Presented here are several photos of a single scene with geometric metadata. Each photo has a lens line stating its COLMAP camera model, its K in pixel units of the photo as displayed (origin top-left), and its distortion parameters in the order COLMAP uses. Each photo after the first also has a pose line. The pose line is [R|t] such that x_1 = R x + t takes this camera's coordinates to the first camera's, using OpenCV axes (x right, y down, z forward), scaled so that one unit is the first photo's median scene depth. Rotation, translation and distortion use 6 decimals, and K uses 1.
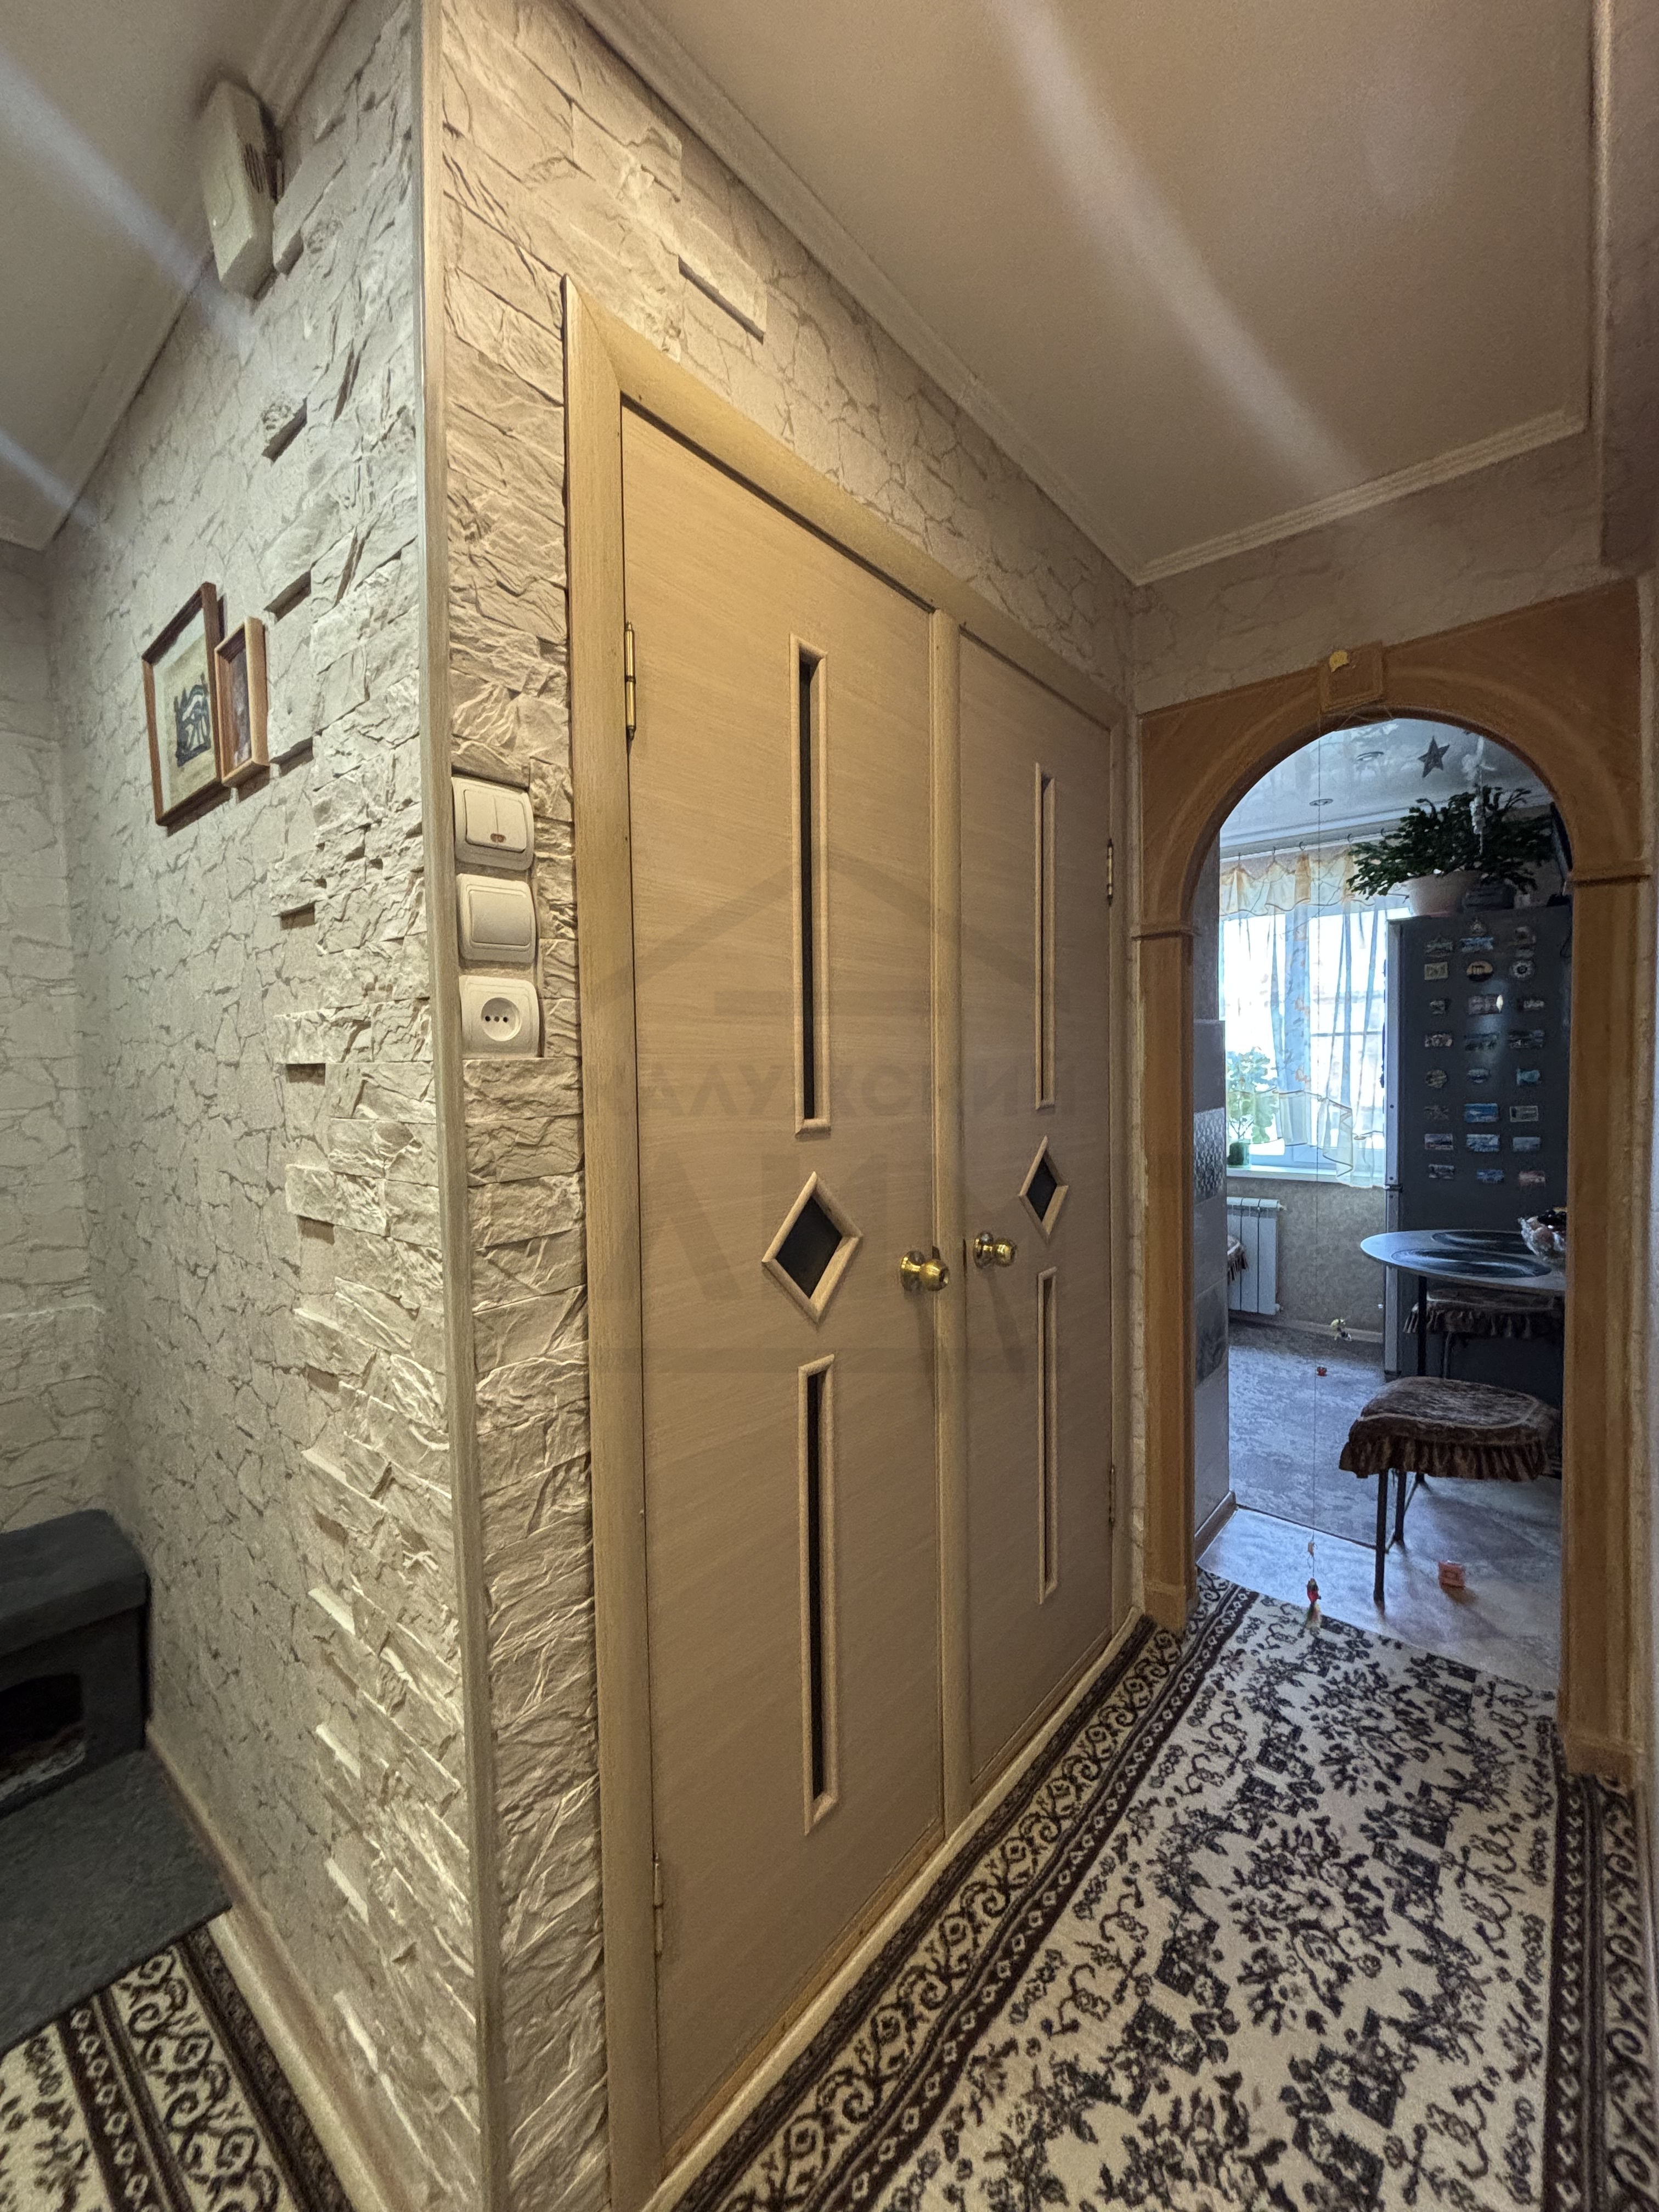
lens RADIAL K [[888.9, 0, 829.5], [0, 888.9, 1106.0], [0, 0, 1]] dist [0.000984, 0.000237]
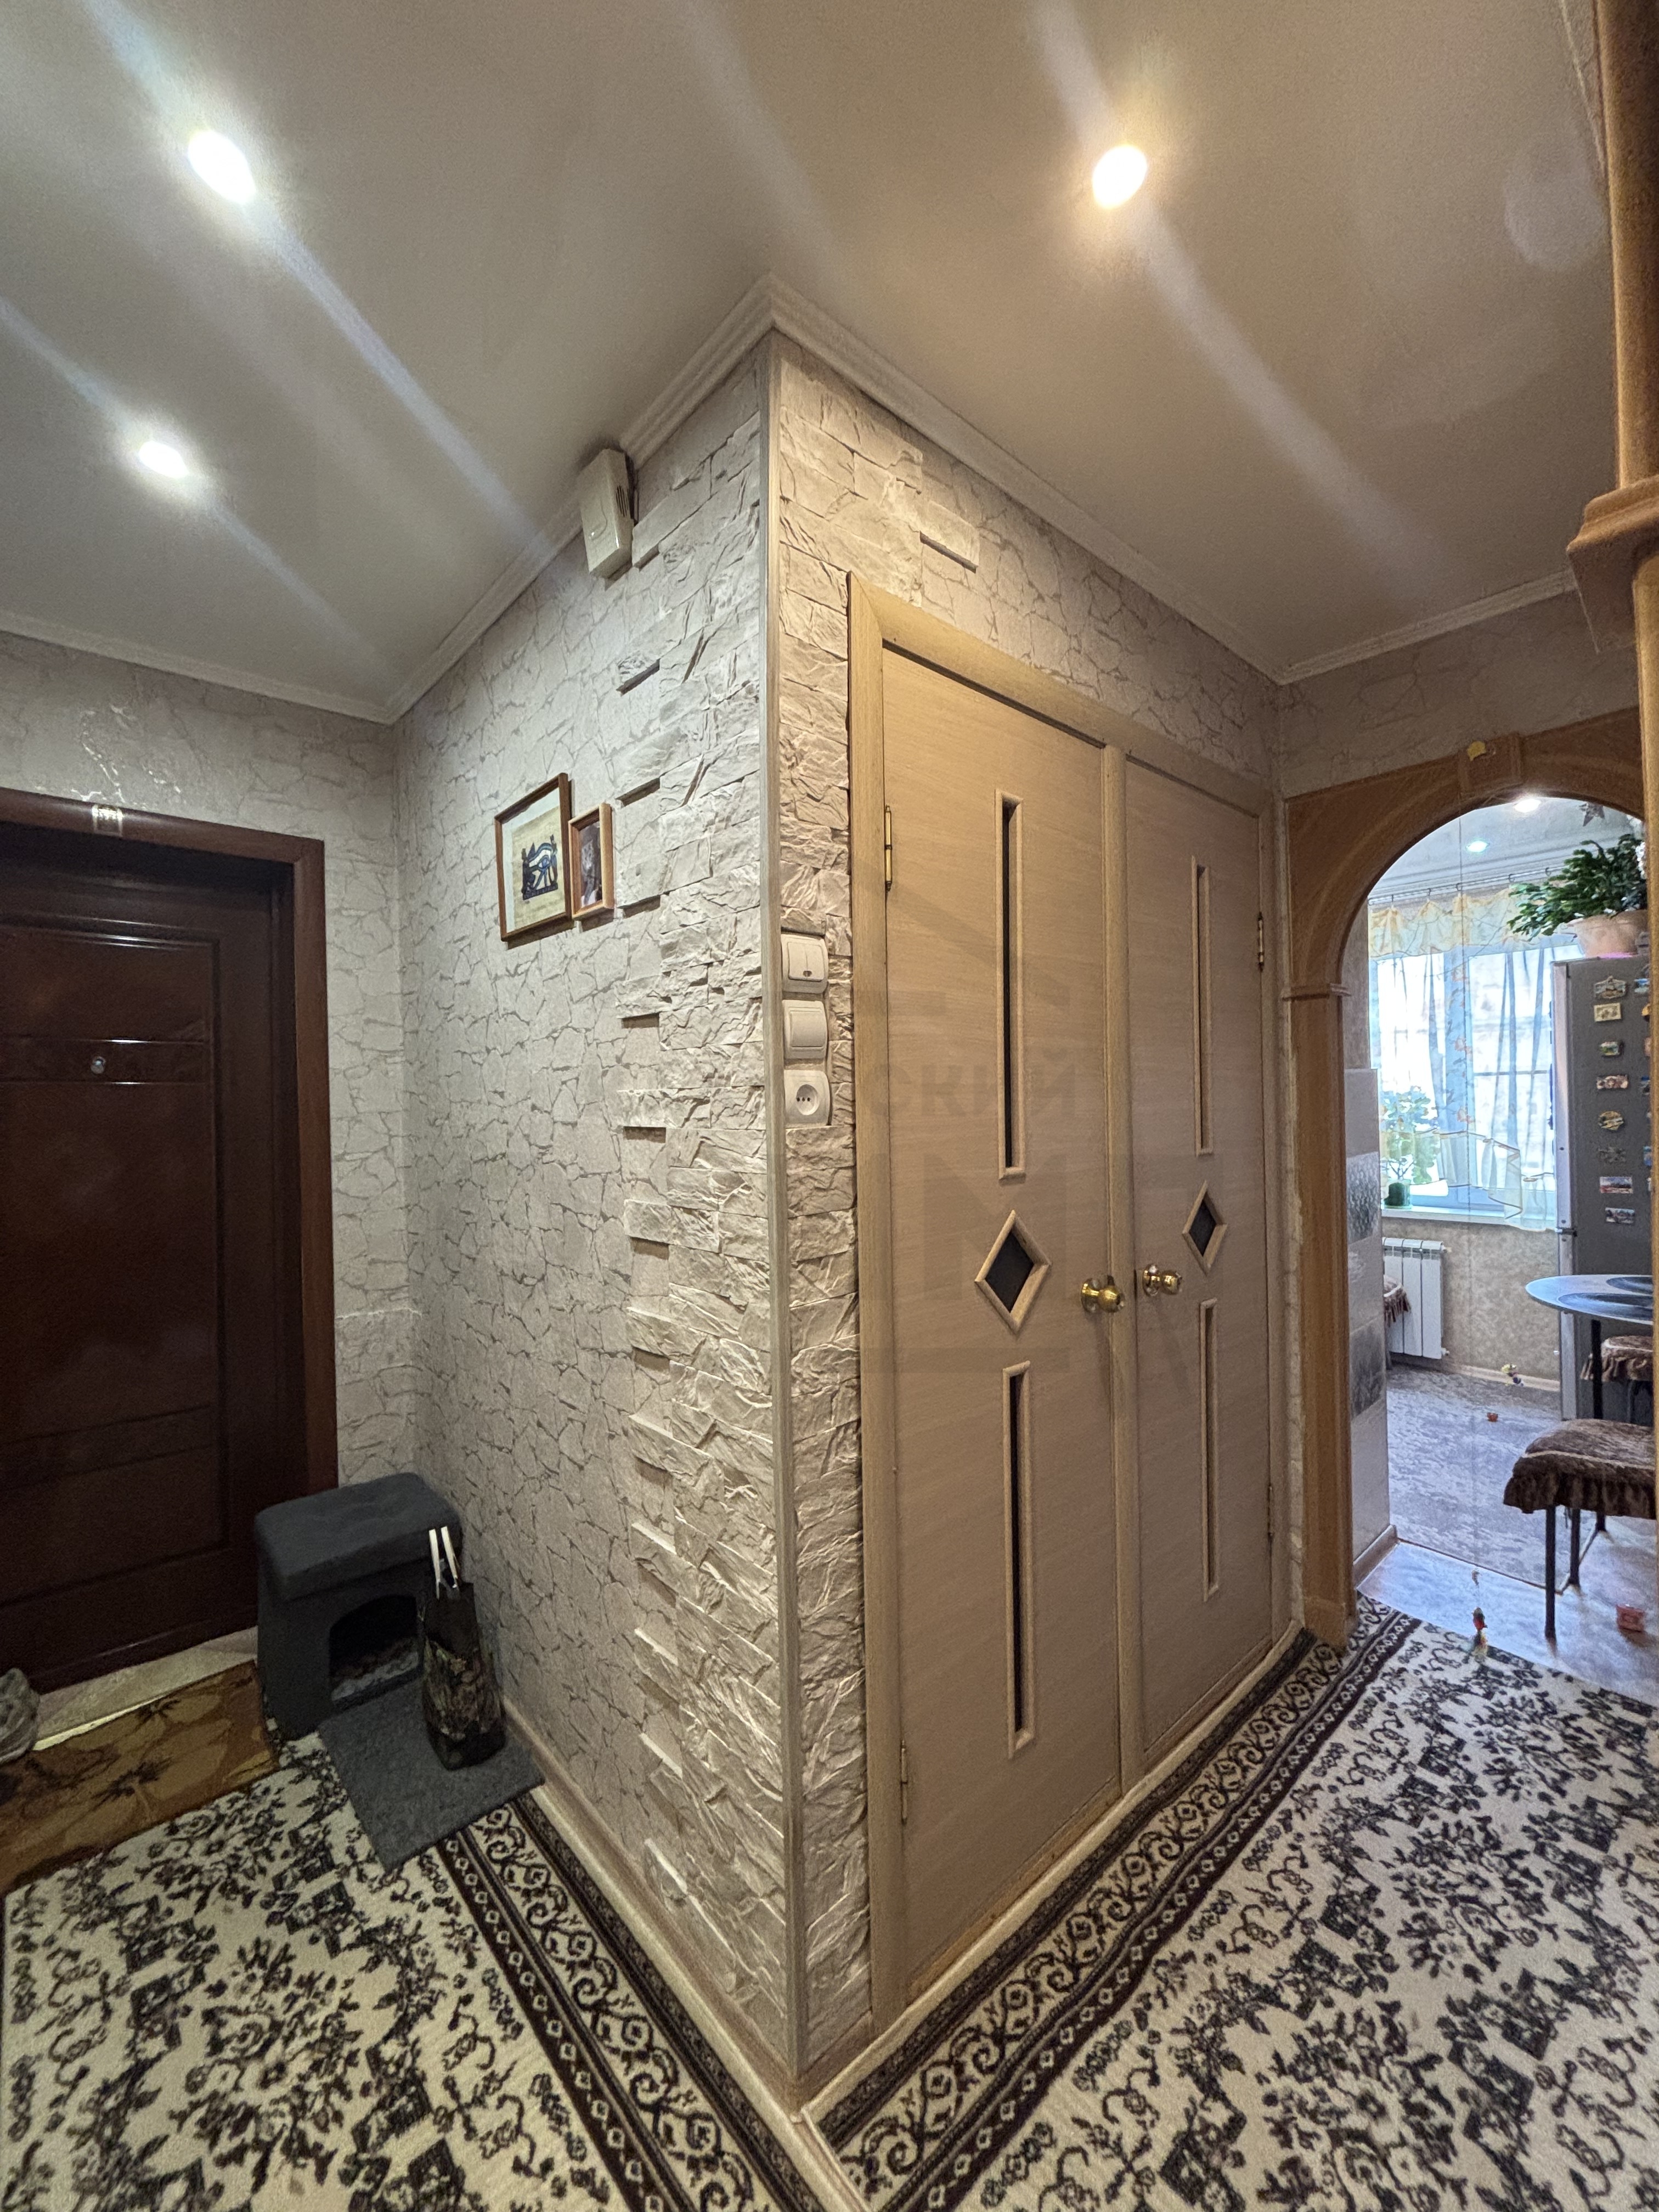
lens RADIAL K [[889.4, 0, 828.6], [0, 889.4, 1107.9], [0, 0, 1]] dist [0.002450, -0.001322]
pose [[0.989792, -0.003718, -0.142473, -0.099610], [-0.001176, 0.999413, -0.034249, -0.026533], [0.142517, 0.034067, 0.989206, -0.278751]]
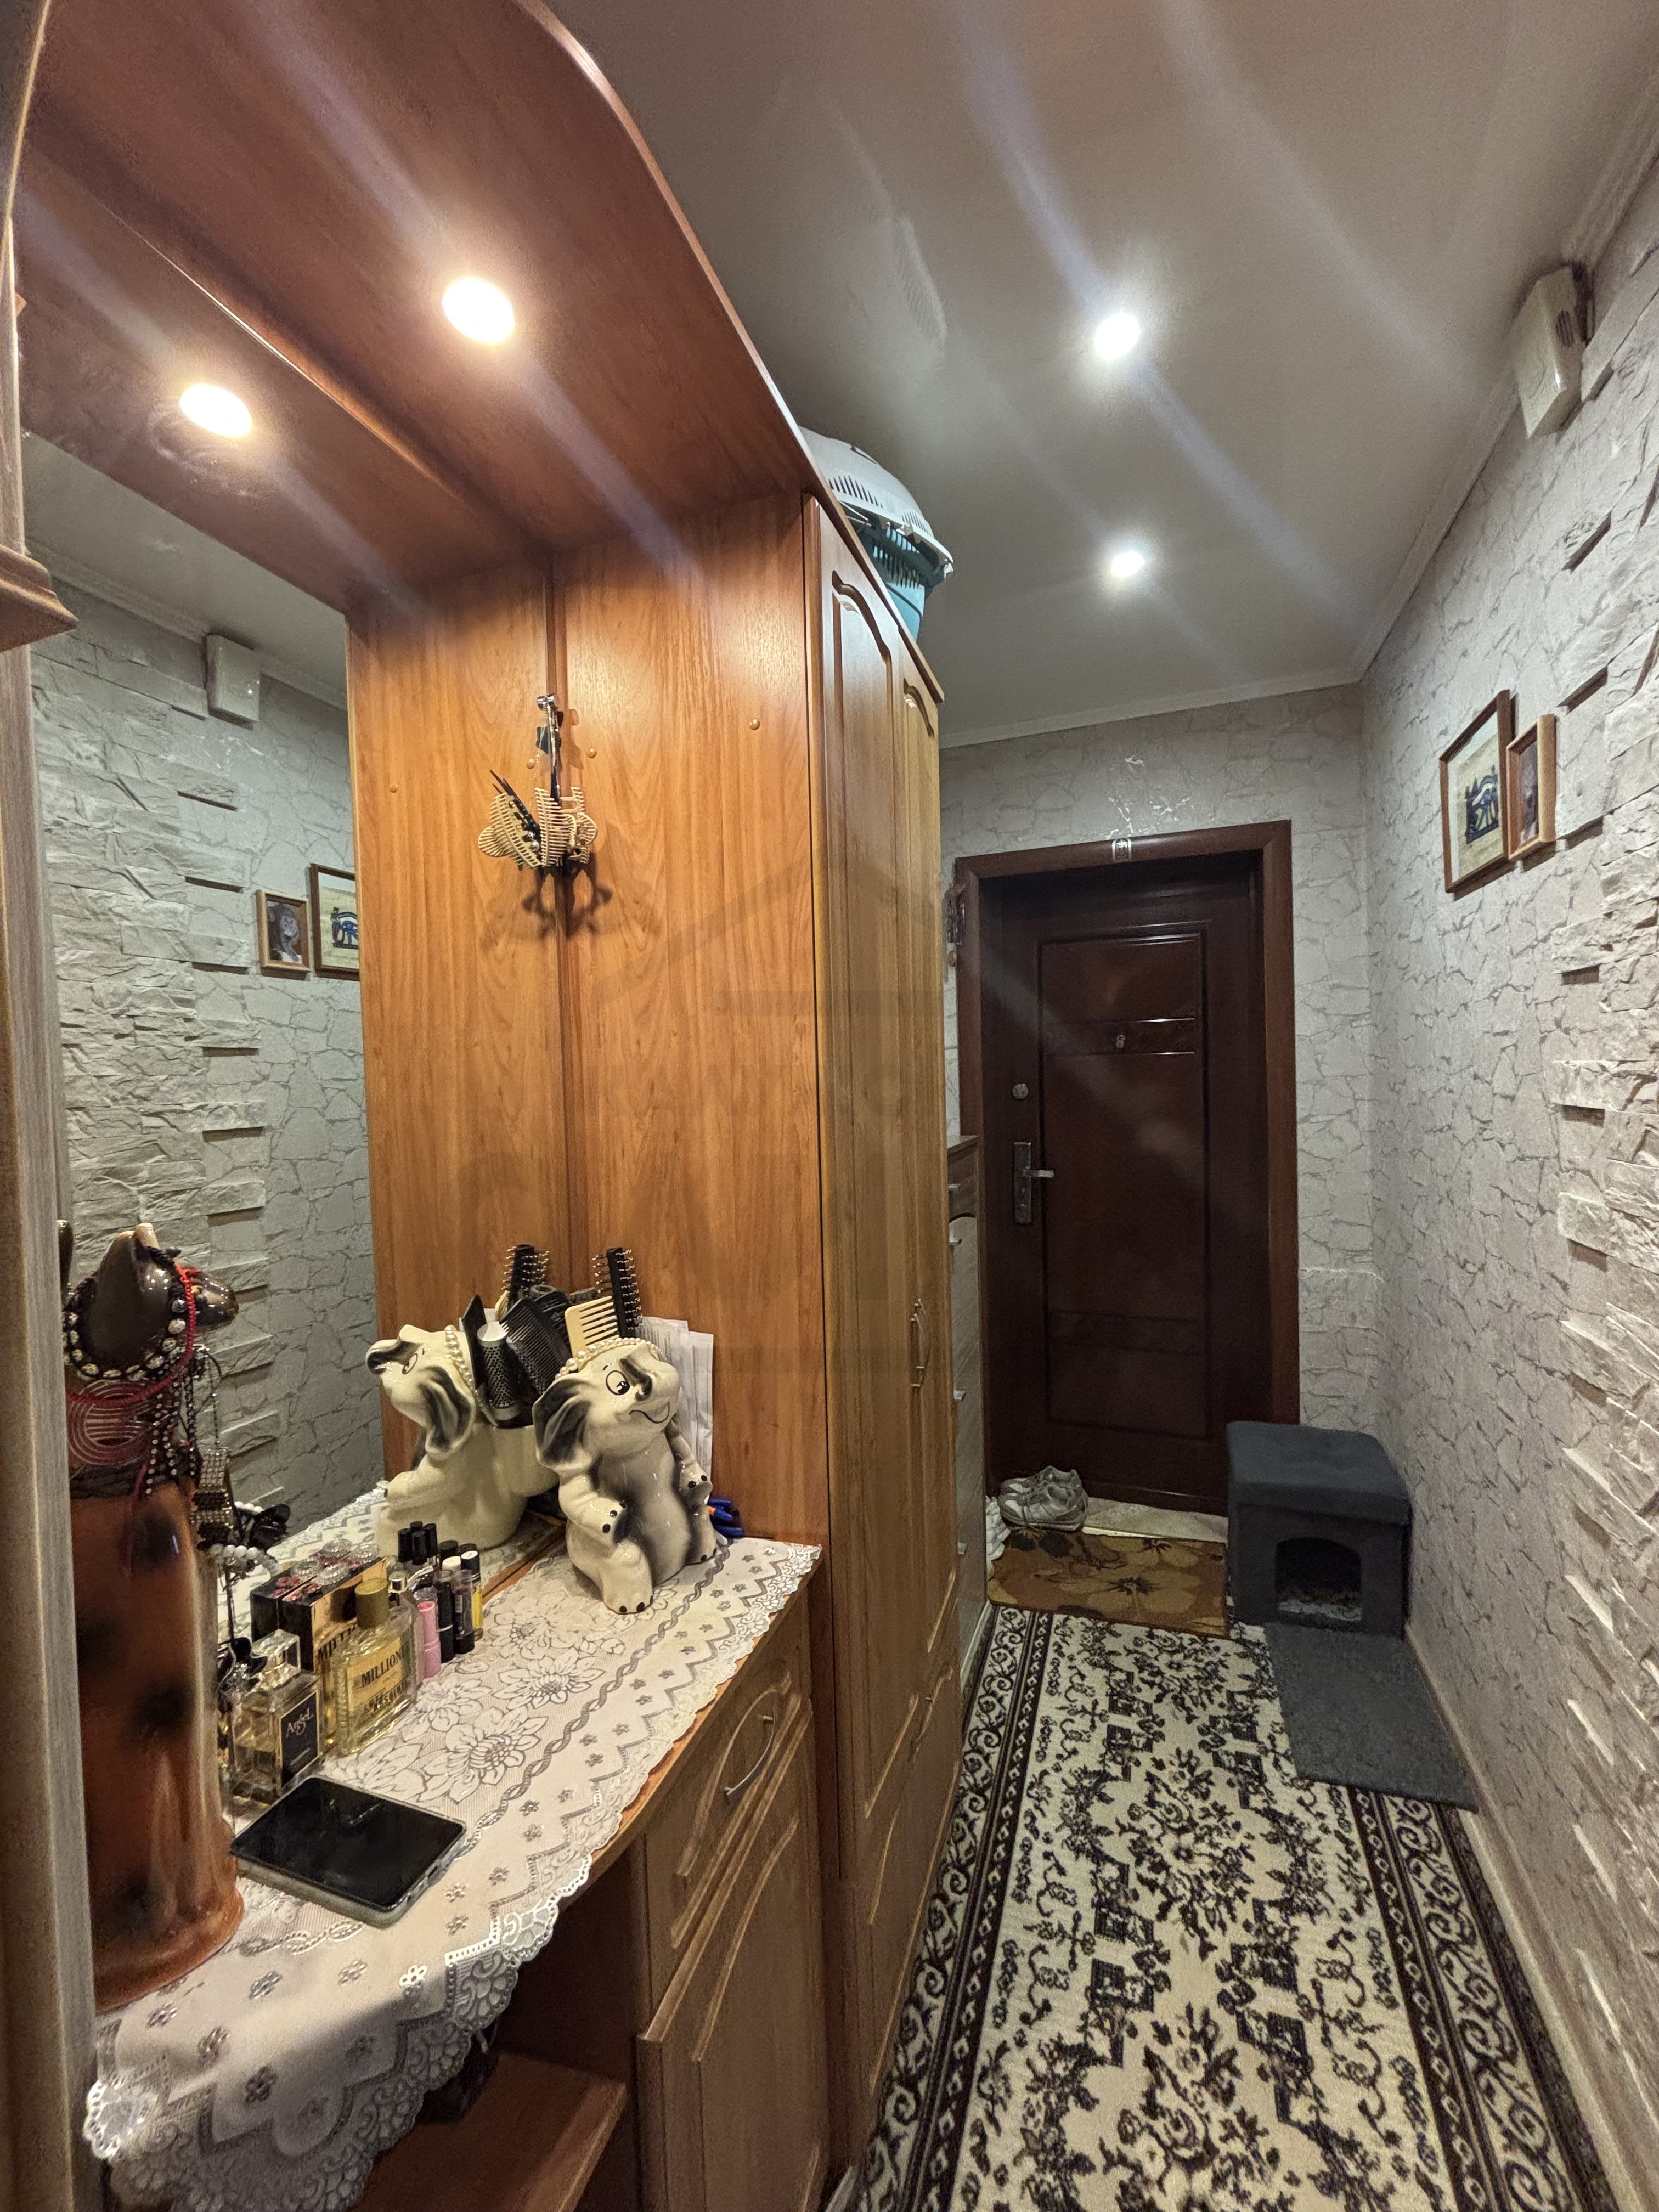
lens RADIAL K [[889.4, 0, 828.6], [0, 889.4, 1107.9], [0, 0, 1]] dist [0.002450, -0.001322]
pose [[0.346858, 0.034613, -0.937279, 0.115840], [-0.013766, 0.999399, 0.031813, -0.060034], [0.937817, 0.001868, 0.347126, -0.246011]]
